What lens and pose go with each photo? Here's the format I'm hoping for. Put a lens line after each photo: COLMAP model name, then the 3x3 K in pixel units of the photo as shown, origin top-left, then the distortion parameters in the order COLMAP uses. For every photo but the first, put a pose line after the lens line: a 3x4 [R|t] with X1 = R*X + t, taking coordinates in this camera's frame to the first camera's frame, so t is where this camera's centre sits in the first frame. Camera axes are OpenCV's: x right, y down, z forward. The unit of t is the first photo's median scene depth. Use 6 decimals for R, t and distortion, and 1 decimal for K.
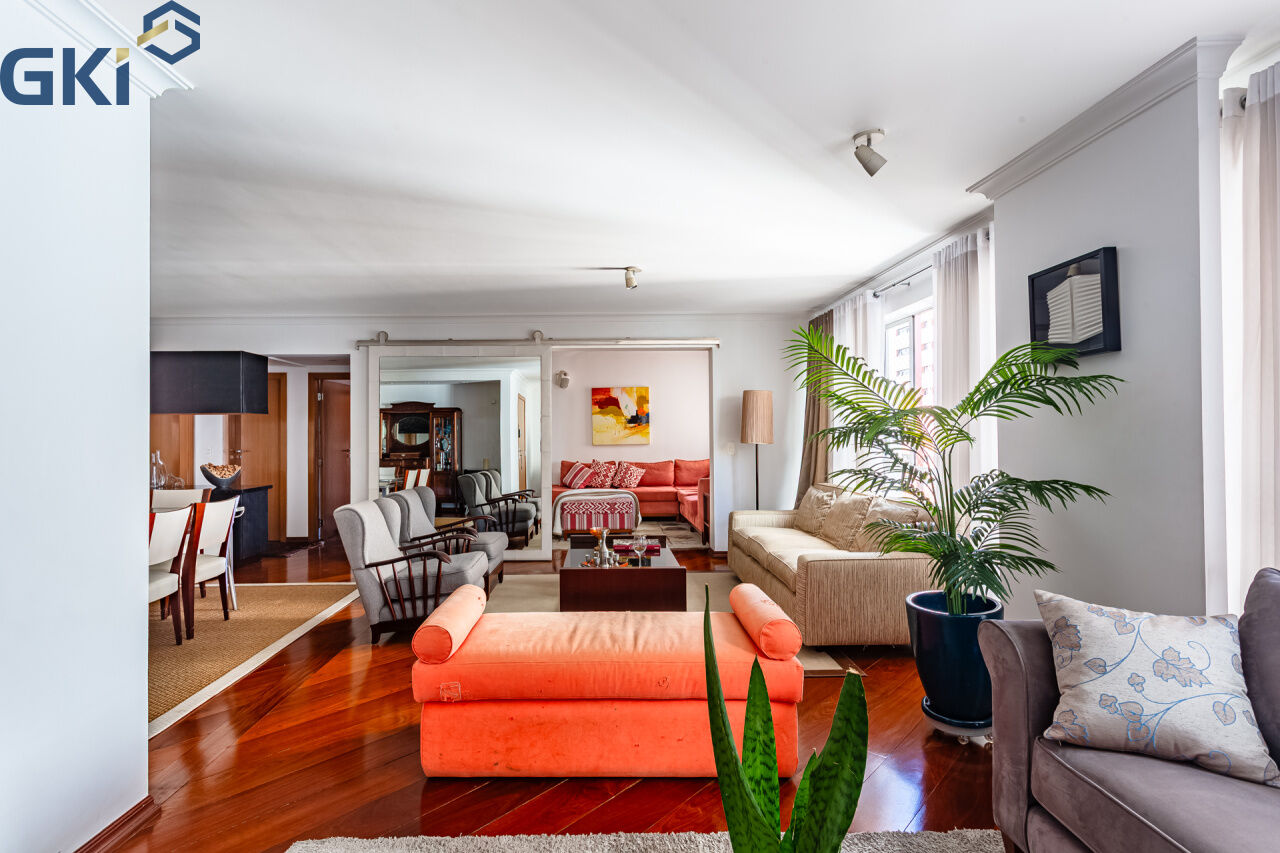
lens RADIAL K [[600.4, 0, 599.5], [0, 600.4, 434.5], [0, 0, 1]] dist [0.026474, 0.000453]
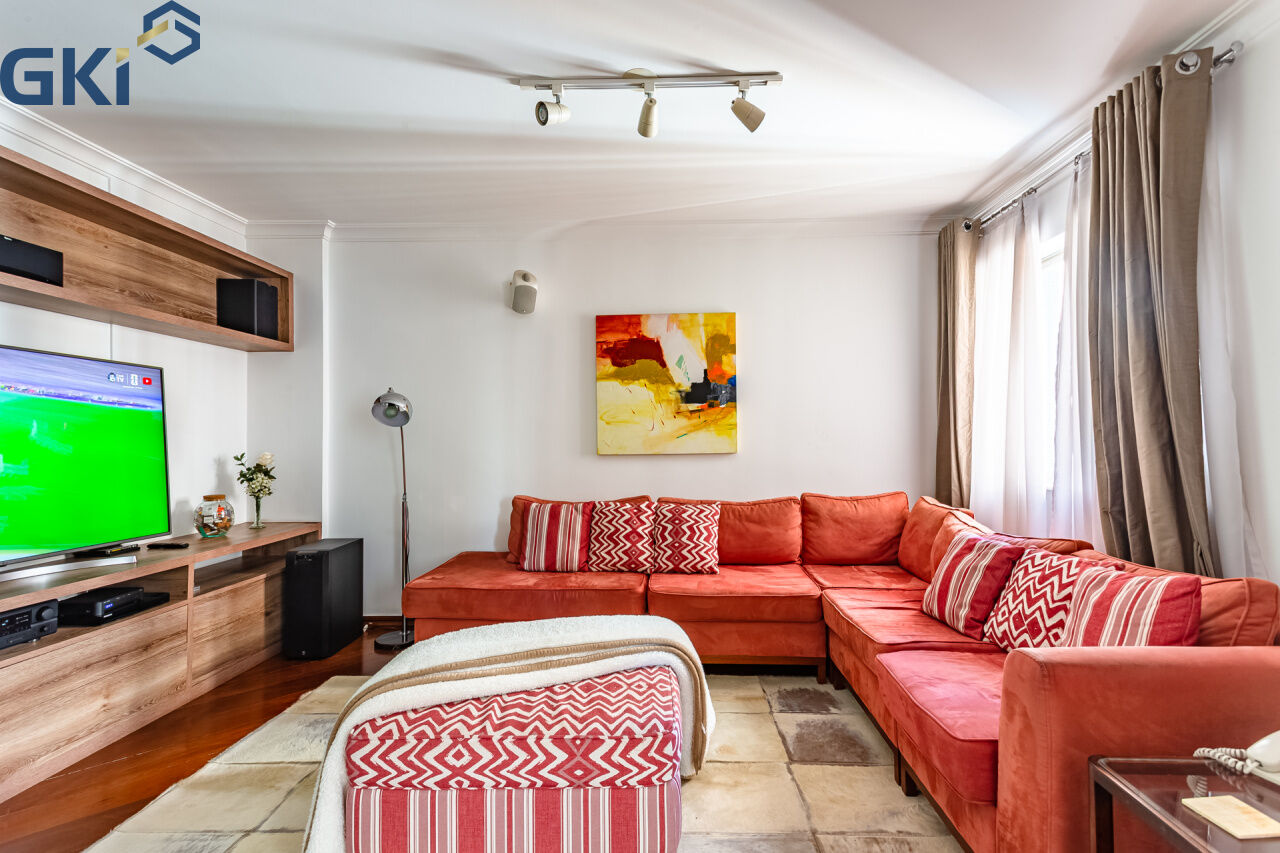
lens RADIAL K [[600.4, 0, 663.1], [0, 600.4, 434.8], [0, 0, 1]] dist [0.026474, 0.000453]
pose [[0.999760, 0.003412, -0.021624, 0.042246], [-0.003414, 0.999994, -0.000081, 0.003878], [0.021624, 0.000155, 0.999766, 0.593032]]
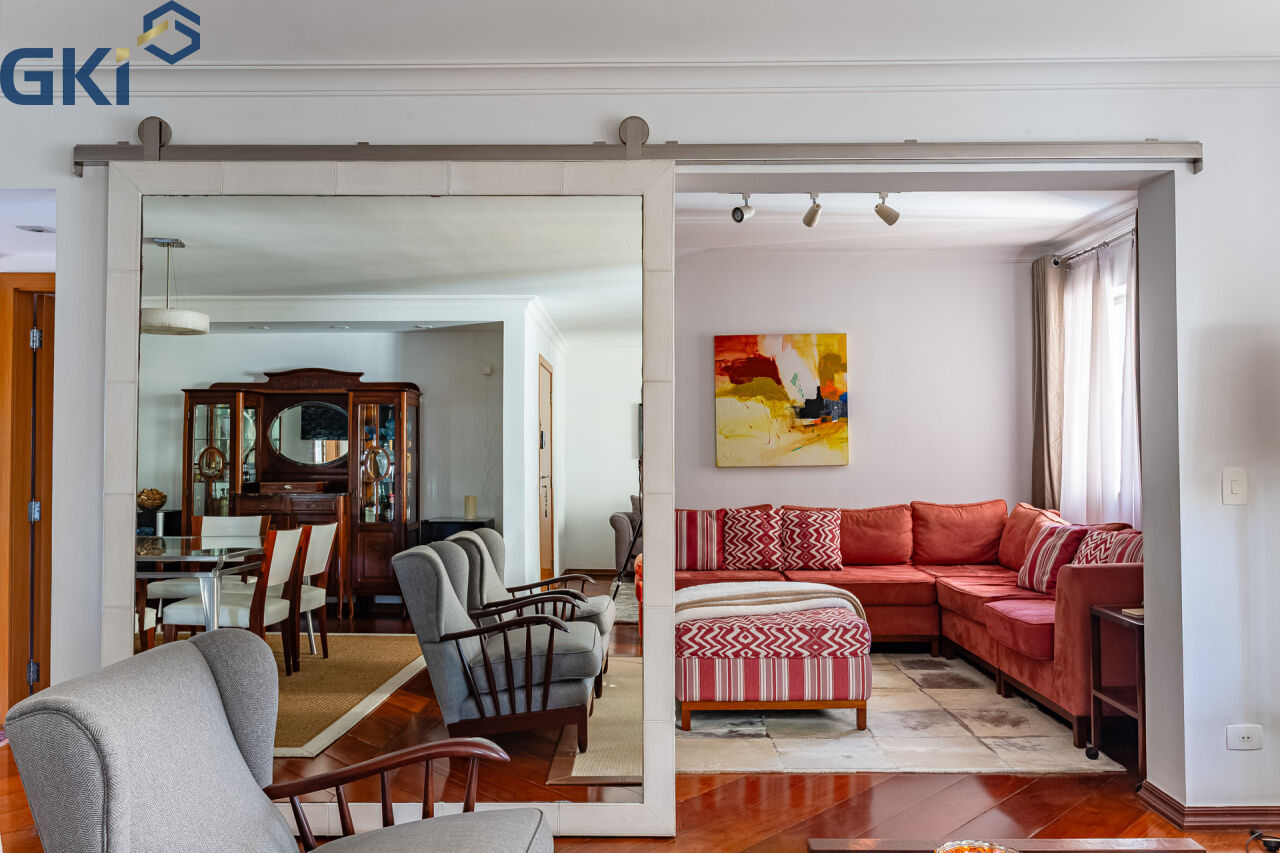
lens RADIAL K [[940.7, 0, 638.0], [0, 940.7, 428.2], [0, 0, 1]] dist [-0.022484, -0.003876]
pose [[0.999923, 0.002498, -0.012140, -0.060136], [-0.002712, 0.999841, -0.017611, 0.001714], [0.012094, 0.017643, 0.999771, 0.321097]]
